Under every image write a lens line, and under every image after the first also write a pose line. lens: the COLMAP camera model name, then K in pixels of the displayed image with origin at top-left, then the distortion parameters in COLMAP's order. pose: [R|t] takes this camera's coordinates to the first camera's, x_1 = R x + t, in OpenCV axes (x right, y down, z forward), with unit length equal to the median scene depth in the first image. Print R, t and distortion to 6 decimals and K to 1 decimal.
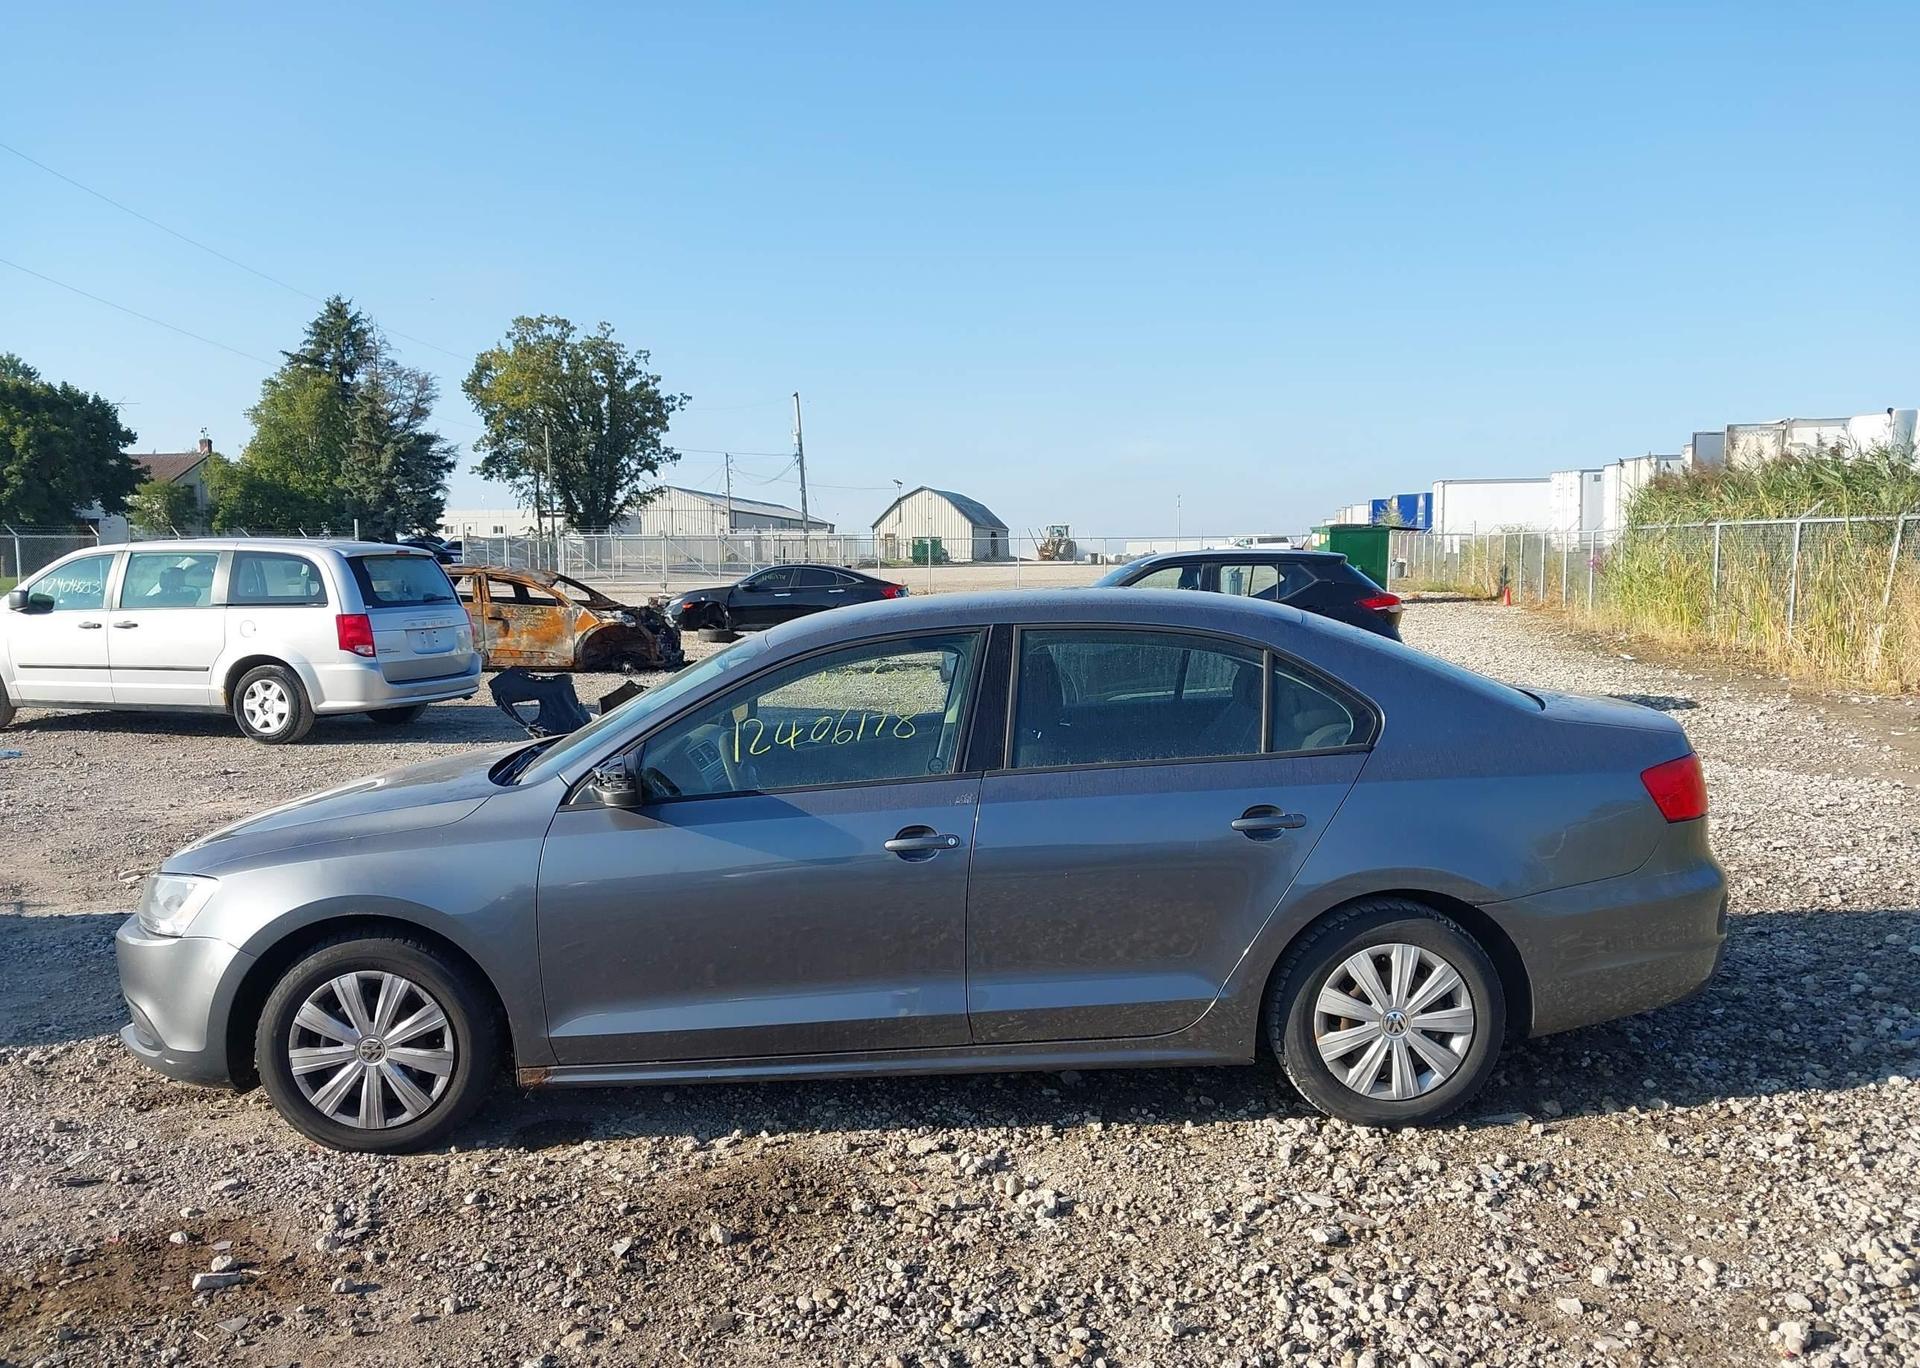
lens RADIAL K [[1485.2, 0, 971.6], [0, 1485.2, 690.3], [0, 0, 1]] dist [-0.005467, -0.012119]
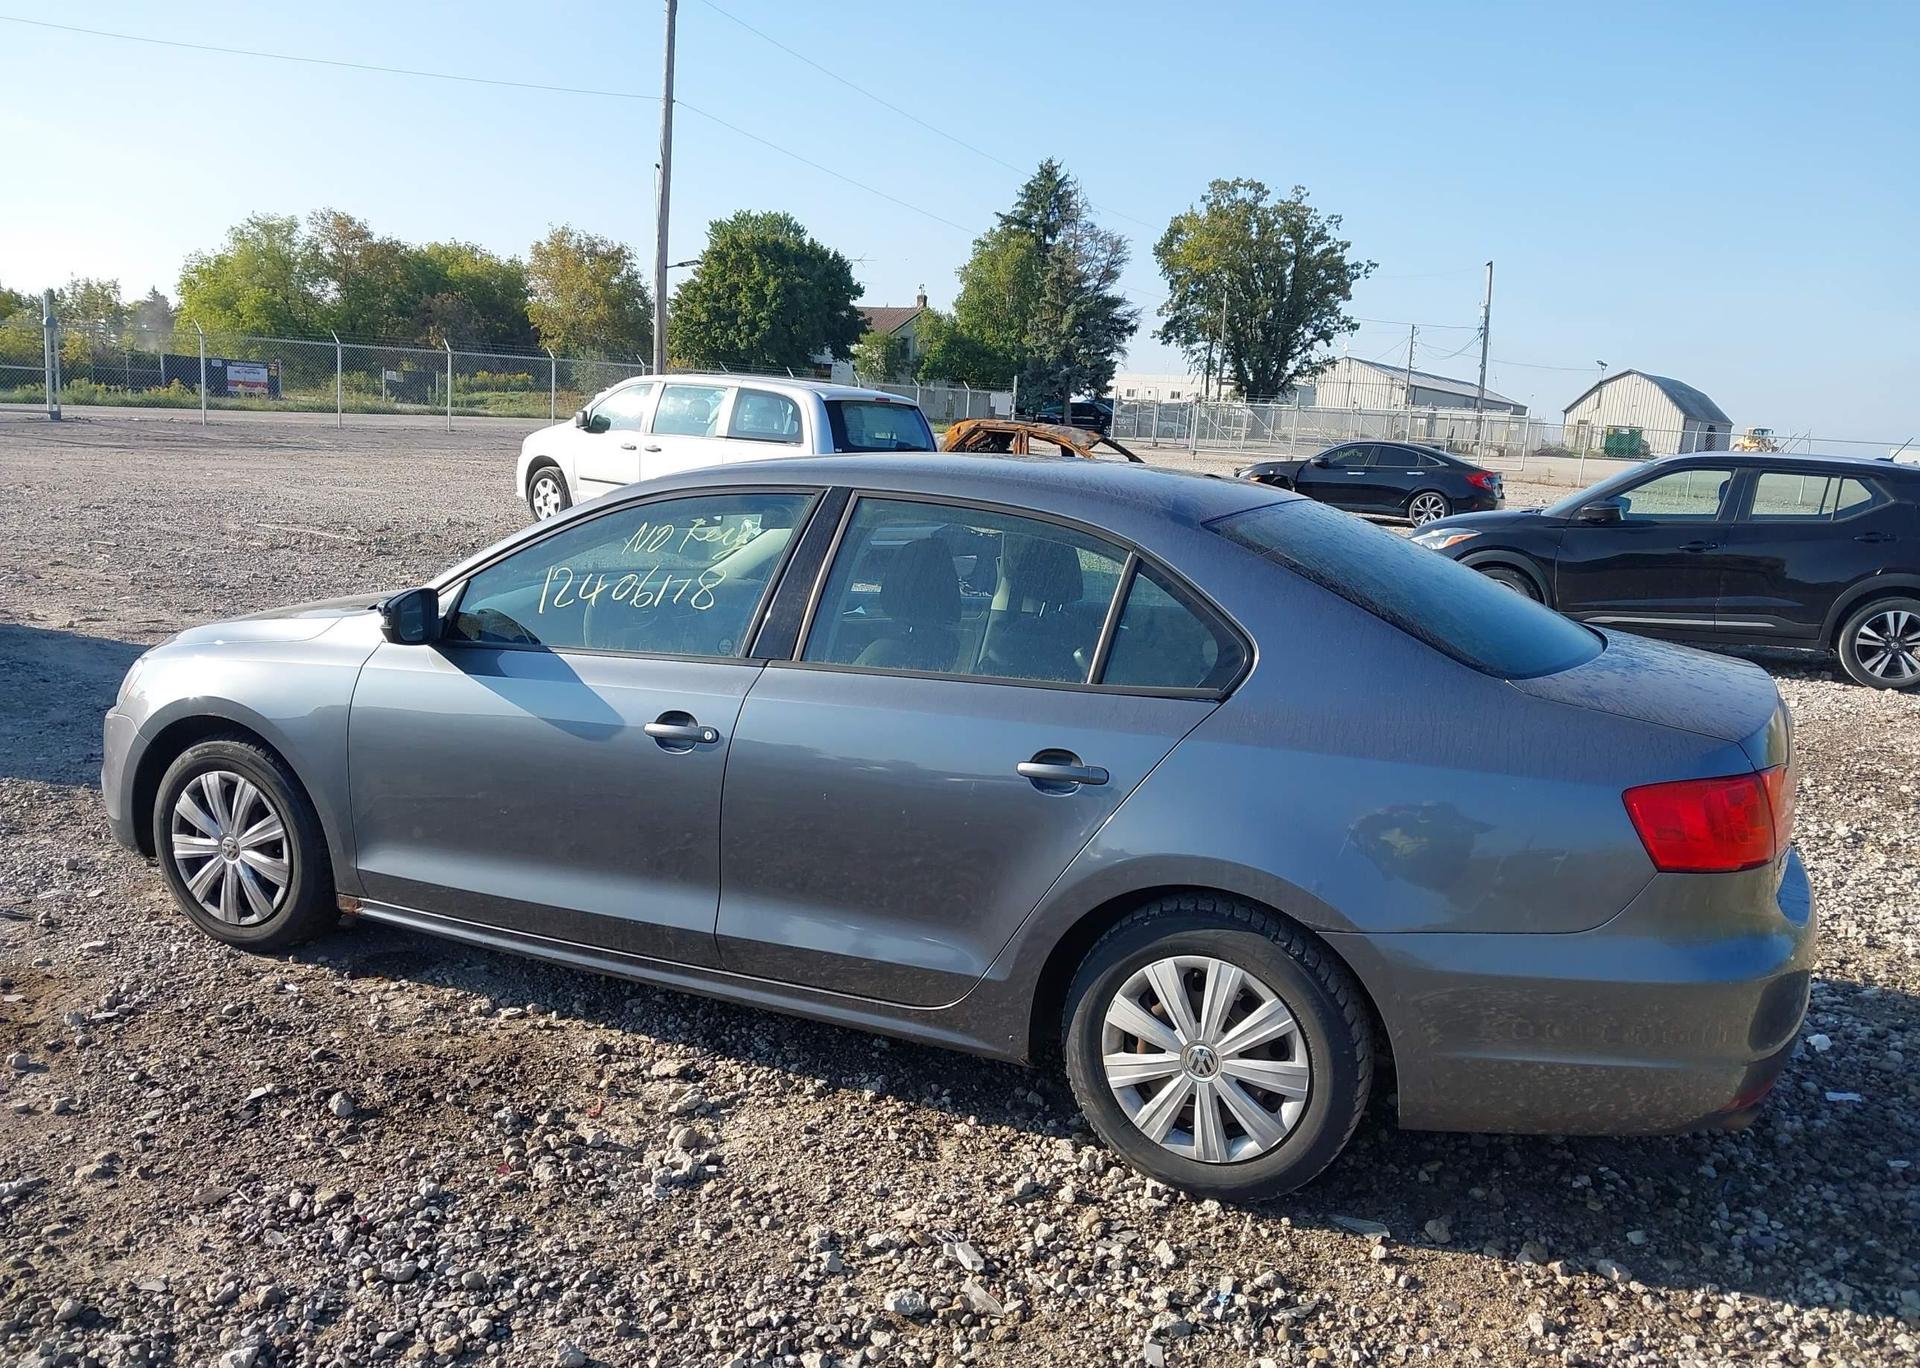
lens RADIAL K [[1488.2, 0, 964.2], [0, 1488.2, 682.1], [0, 0, 1]] dist [0.007717, -0.002709]
pose [[0.901535, 0.135740, -0.410864, 0.460811], [-0.102985, 0.989547, 0.100950, -0.029095], [0.420272, -0.048697, 0.906091, 0.276119]]
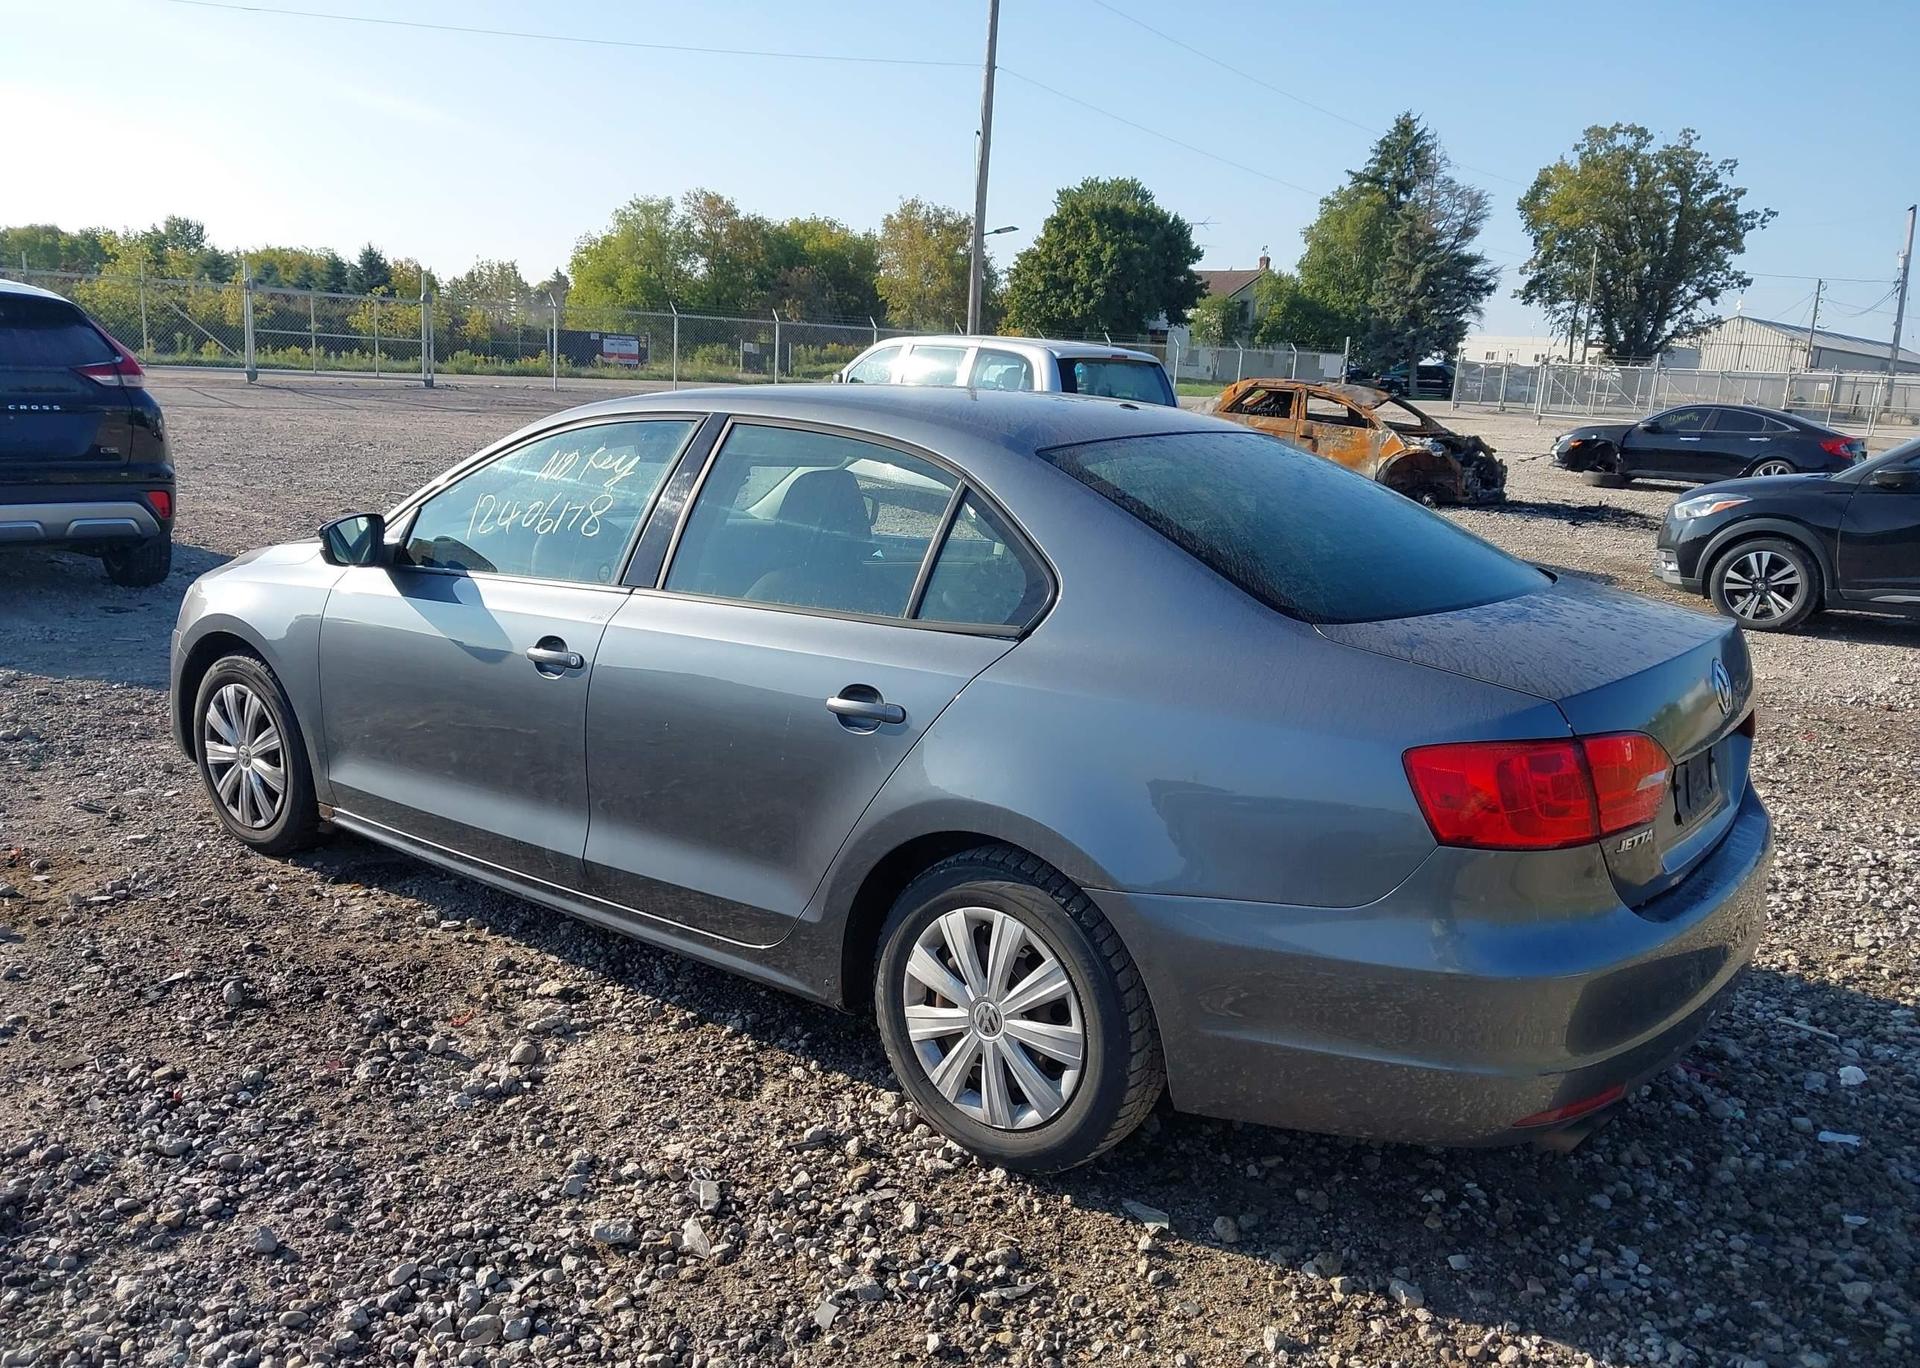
lens RADIAL K [[1488.2, 0, 964.2], [0, 1488.2, 682.1], [0, 0, 1]] dist [0.007717, -0.002709]
pose [[0.786081, 0.178025, -0.591932, 0.660049], [-0.113147, 0.982889, 0.145348, -0.035600], [0.607679, -0.047280, 0.792774, 0.432959]]
